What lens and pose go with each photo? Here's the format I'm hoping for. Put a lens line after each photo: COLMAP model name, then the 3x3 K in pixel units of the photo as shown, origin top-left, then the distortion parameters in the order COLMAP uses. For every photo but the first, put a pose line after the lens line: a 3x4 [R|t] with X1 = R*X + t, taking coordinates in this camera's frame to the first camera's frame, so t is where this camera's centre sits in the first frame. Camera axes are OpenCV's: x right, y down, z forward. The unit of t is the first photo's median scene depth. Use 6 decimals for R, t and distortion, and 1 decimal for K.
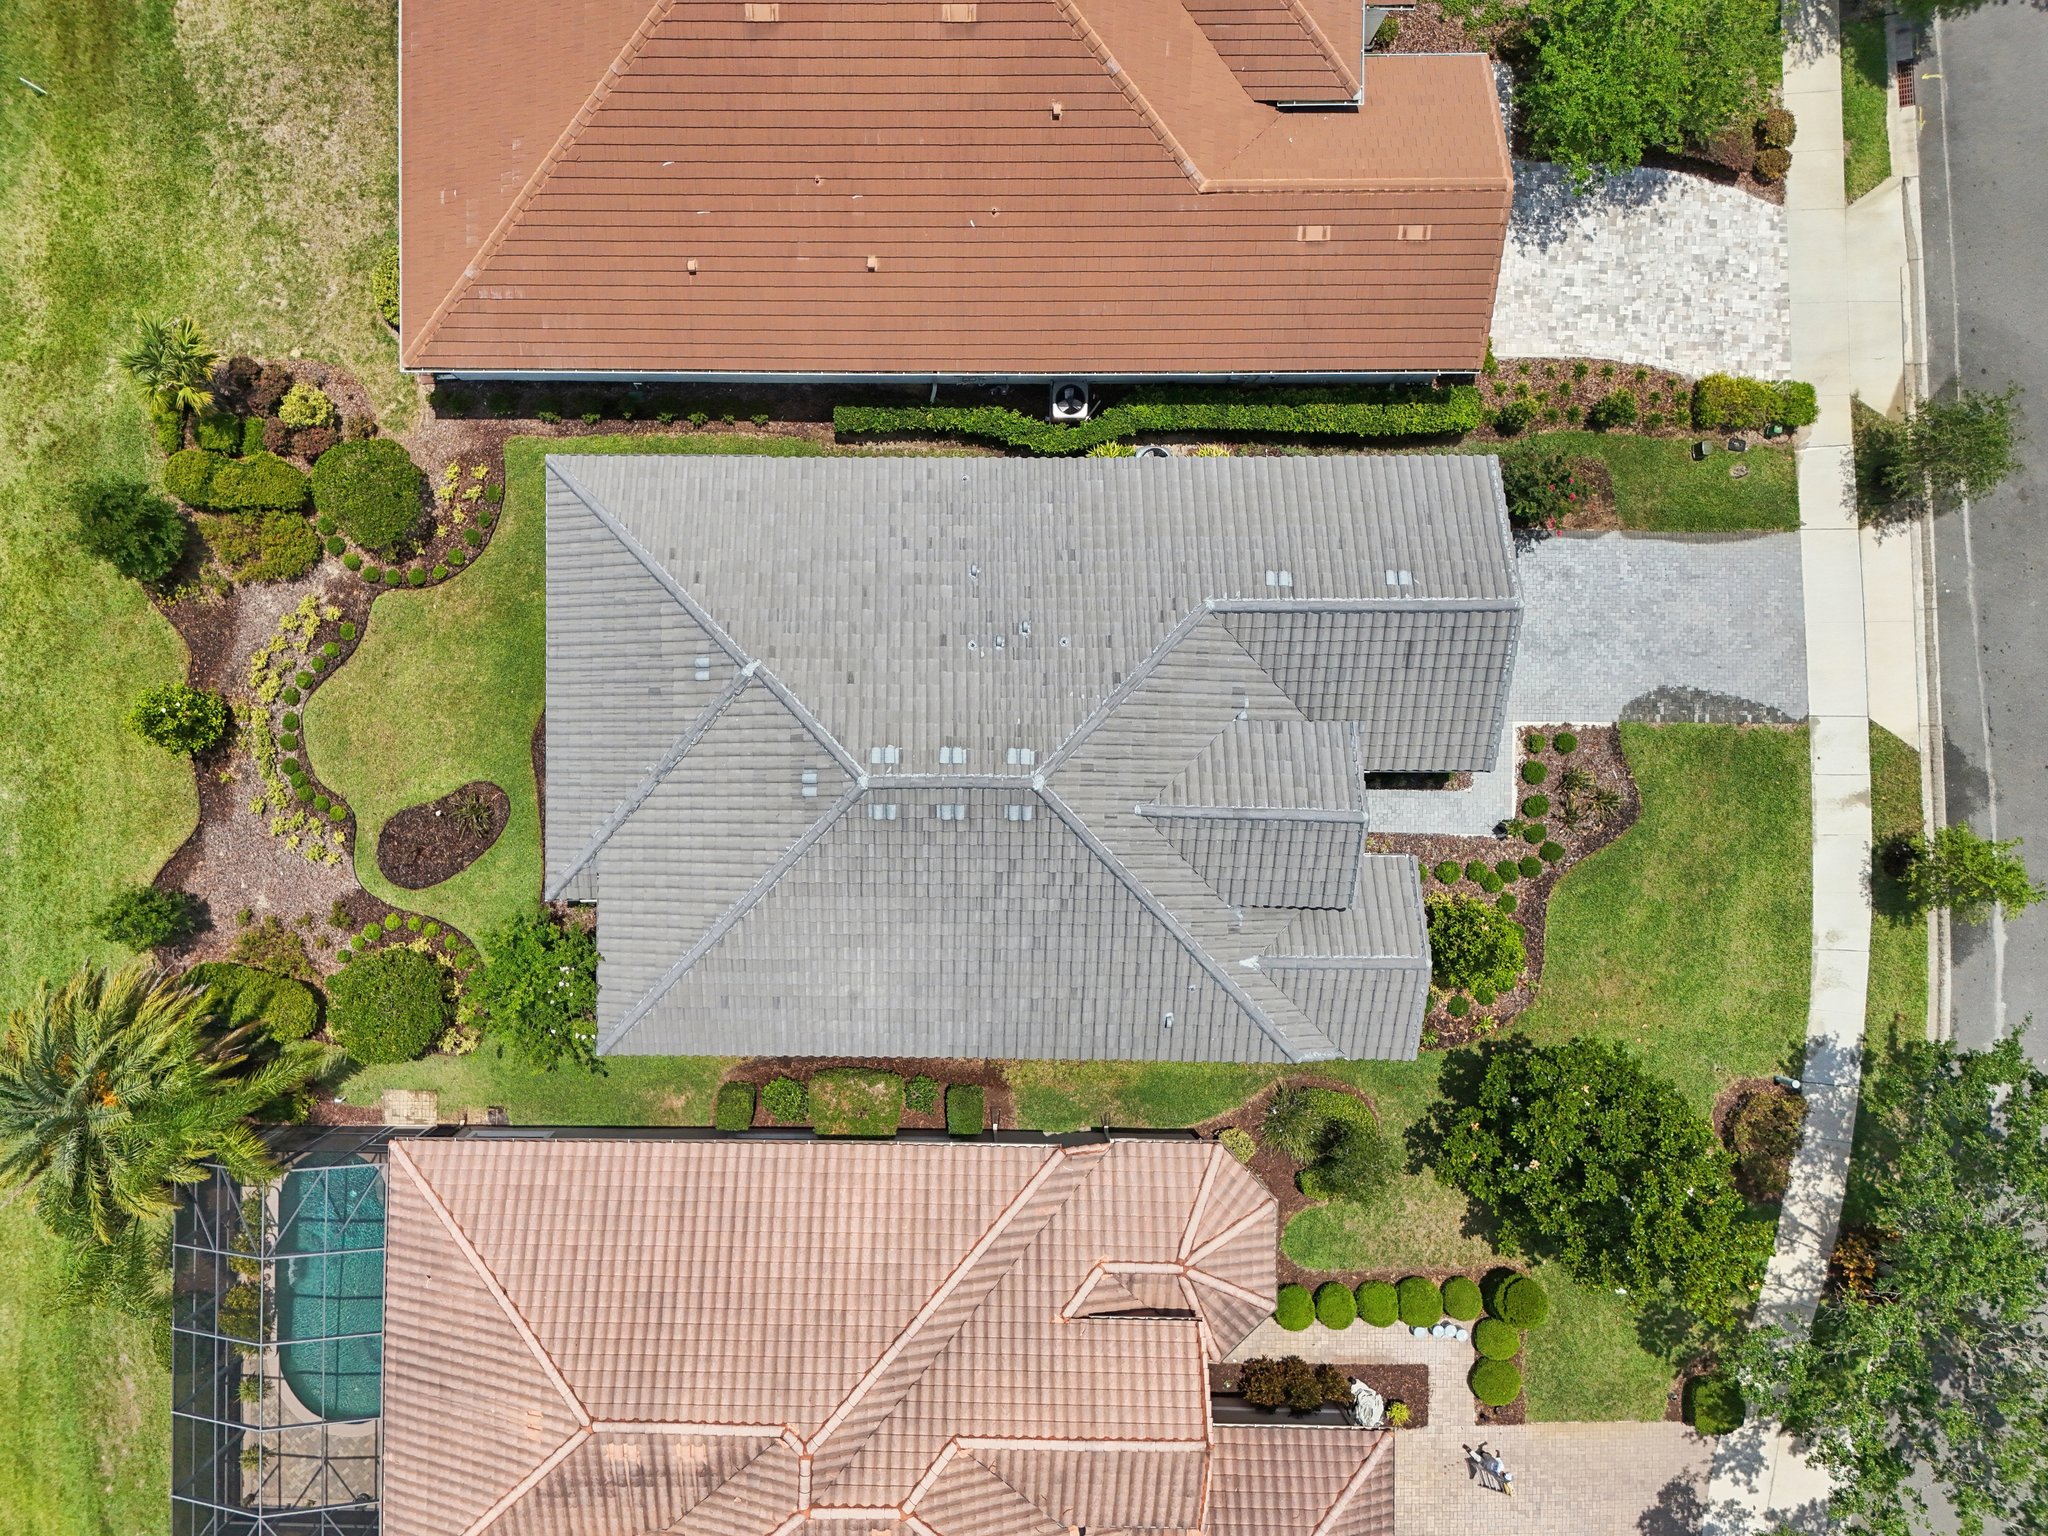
lens RADIAL K [[1444.3, 0, 1024.0], [0, 1444.3, 768.0], [0, 0, 1]] dist [0.064035, -0.056687]
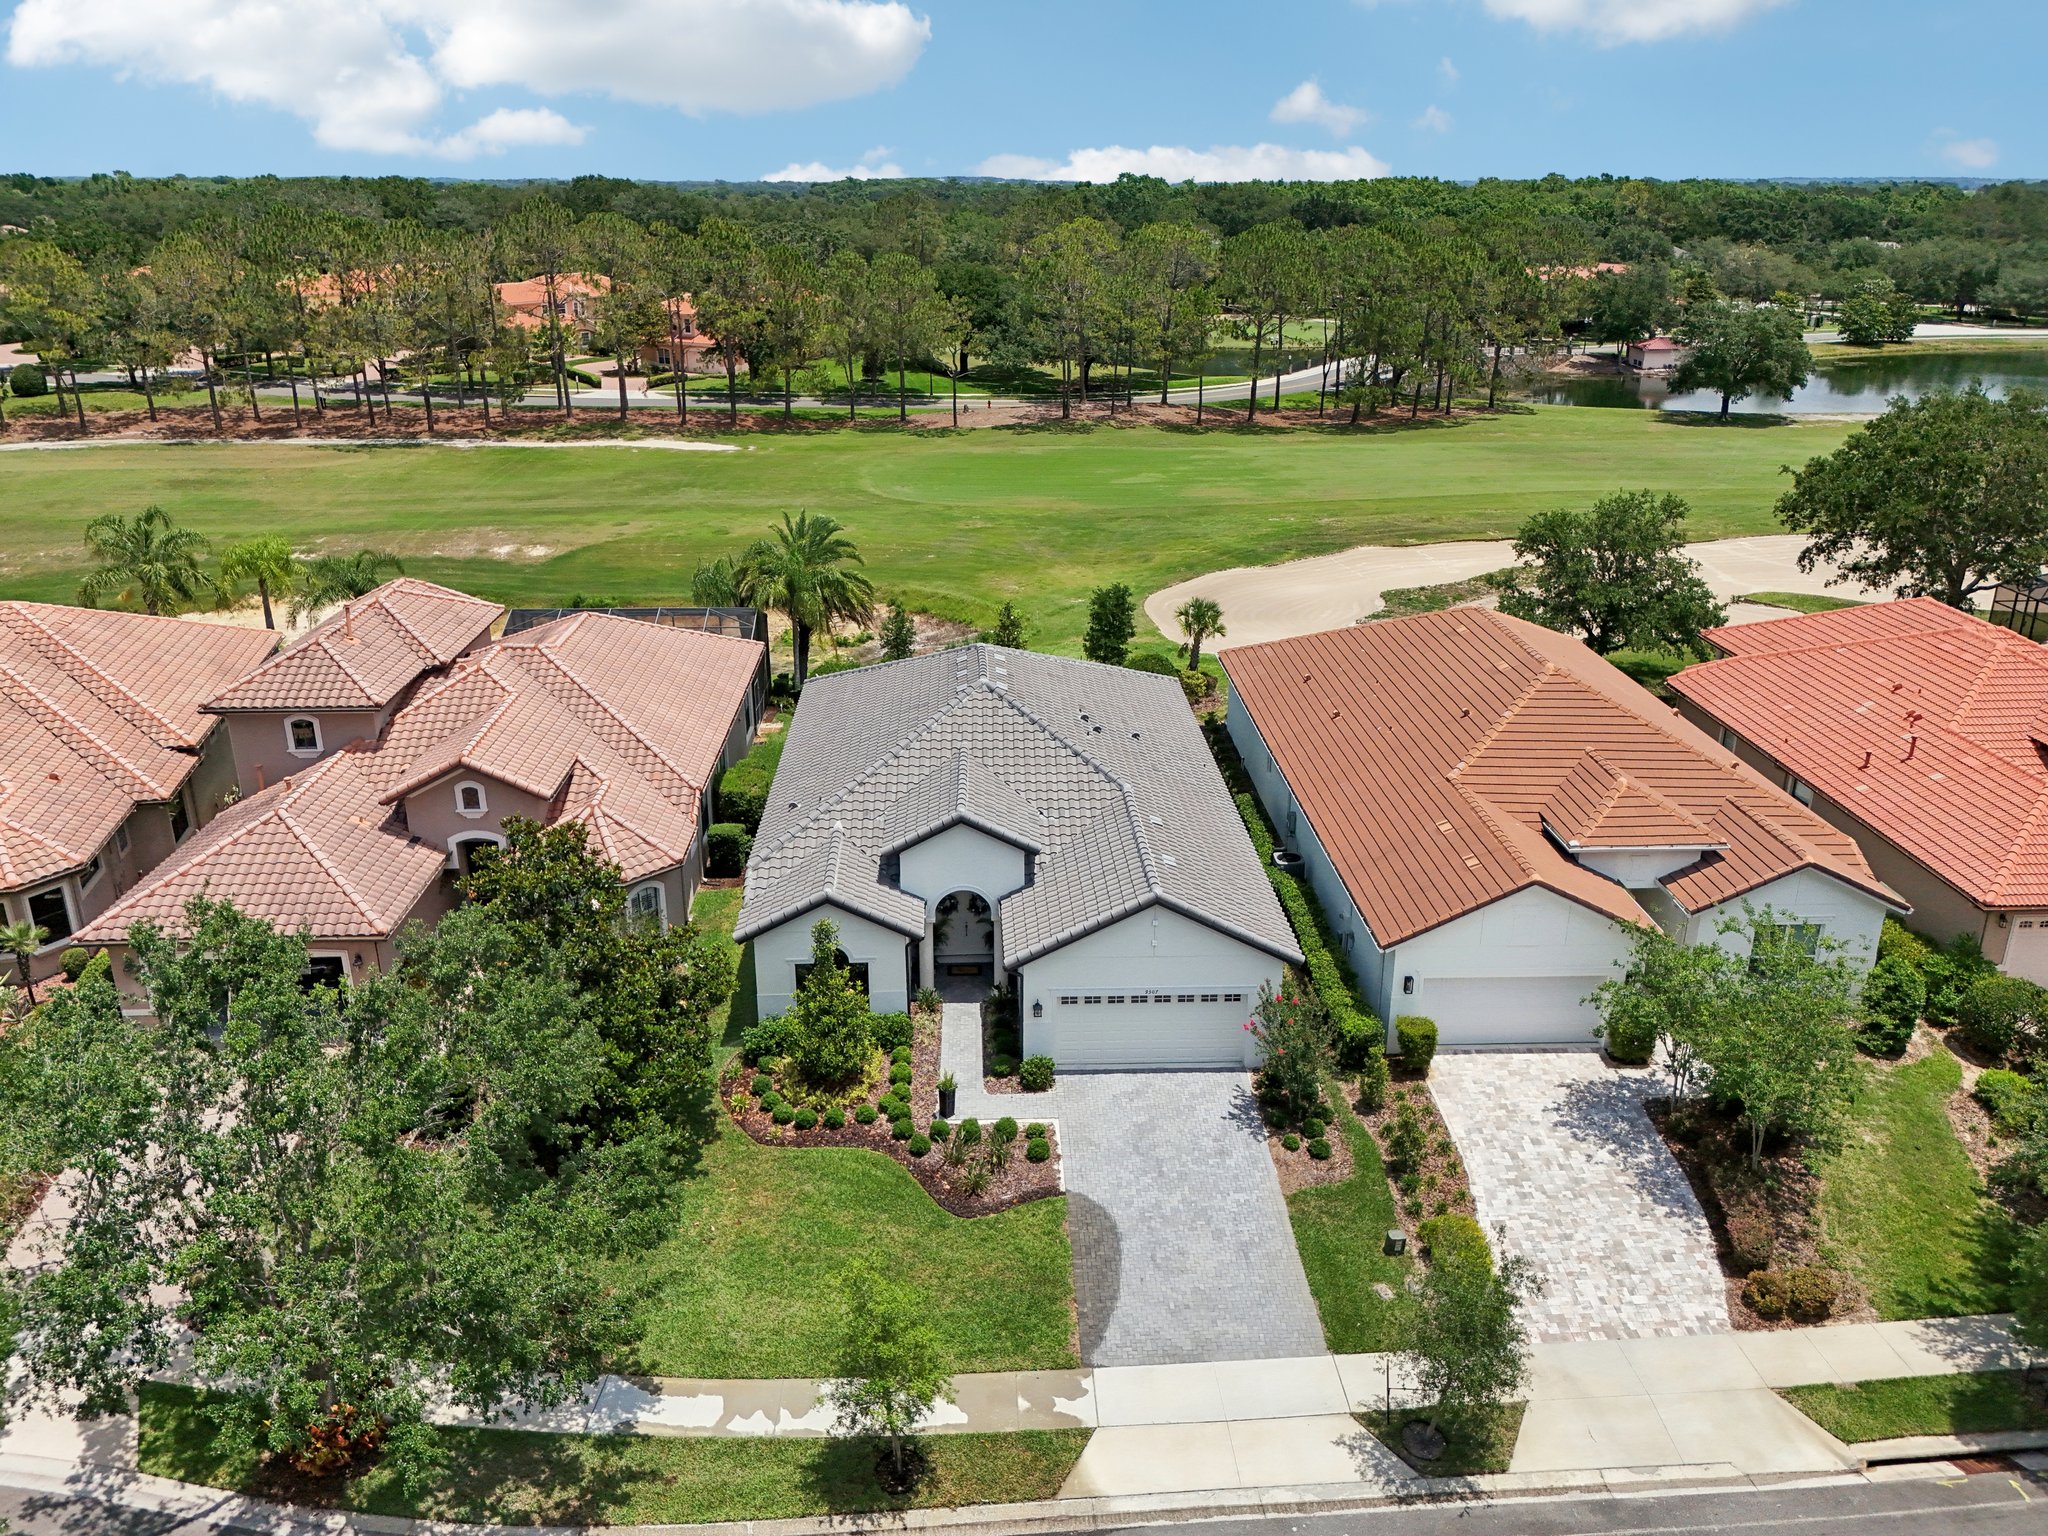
lens RADIAL K [[1448.4, 0, 1018.9], [0, 1448.4, 725.5], [0, 0, 1]] dist [0.051182, -0.033847]
pose [[0.038657, 0.362558, -0.931159, 1.122173], [-0.999194, 0.003931, -0.039951, 0.030969], [-0.010824, 0.931953, 0.362418, 0.416385]]
